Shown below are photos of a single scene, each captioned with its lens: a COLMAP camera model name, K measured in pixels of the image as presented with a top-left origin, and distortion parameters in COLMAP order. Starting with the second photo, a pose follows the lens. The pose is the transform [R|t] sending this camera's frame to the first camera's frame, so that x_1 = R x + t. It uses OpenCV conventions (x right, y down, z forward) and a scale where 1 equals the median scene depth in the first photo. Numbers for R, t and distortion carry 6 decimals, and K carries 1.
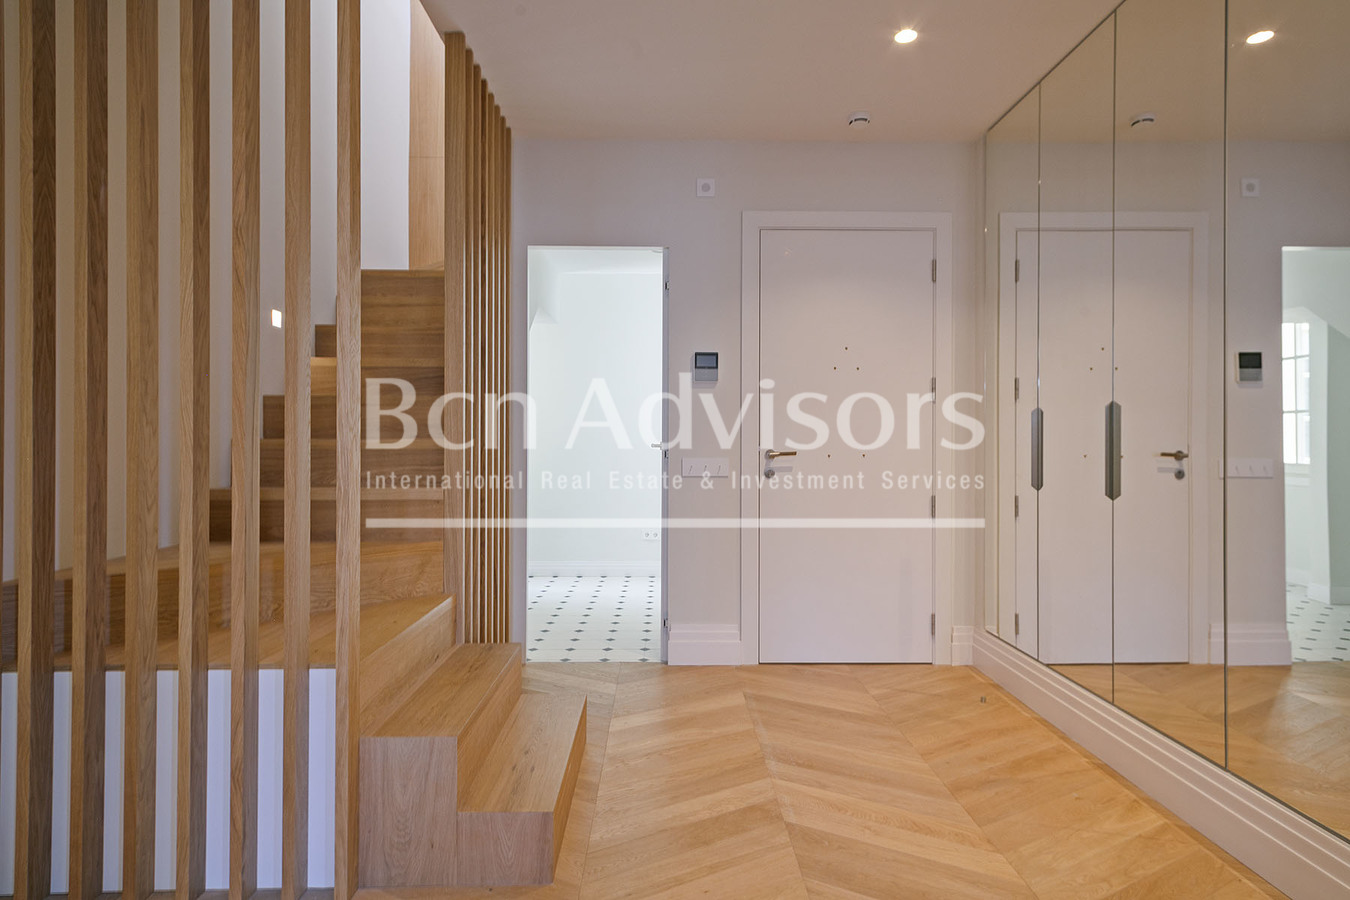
lens RADIAL K [[775.3, 0, 673.1], [0, 775.3, 446.7], [0, 0, 1]] dist [0.025963, -0.008300]
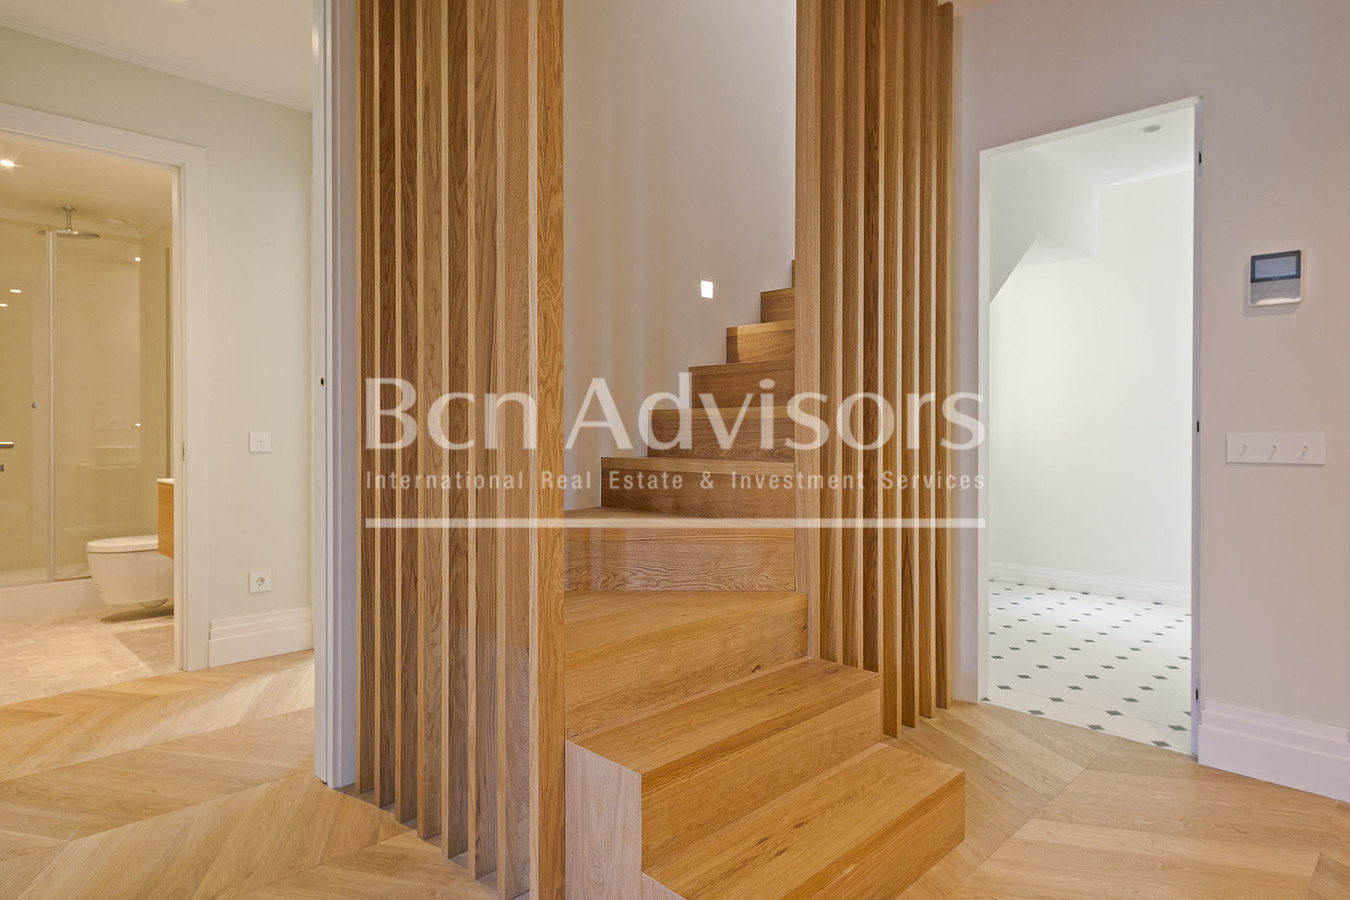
lens RADIAL K [[775.3, 0, 681.4], [0, 775.3, 446.4], [0, 0, 1]] dist [0.025963, -0.008300]
pose [[0.695759, 0.007480, -0.718237, 0.170289], [-0.004550, 0.999972, 0.006005, 0.025652], [0.718261, -0.000910, 0.695773, 0.283526]]
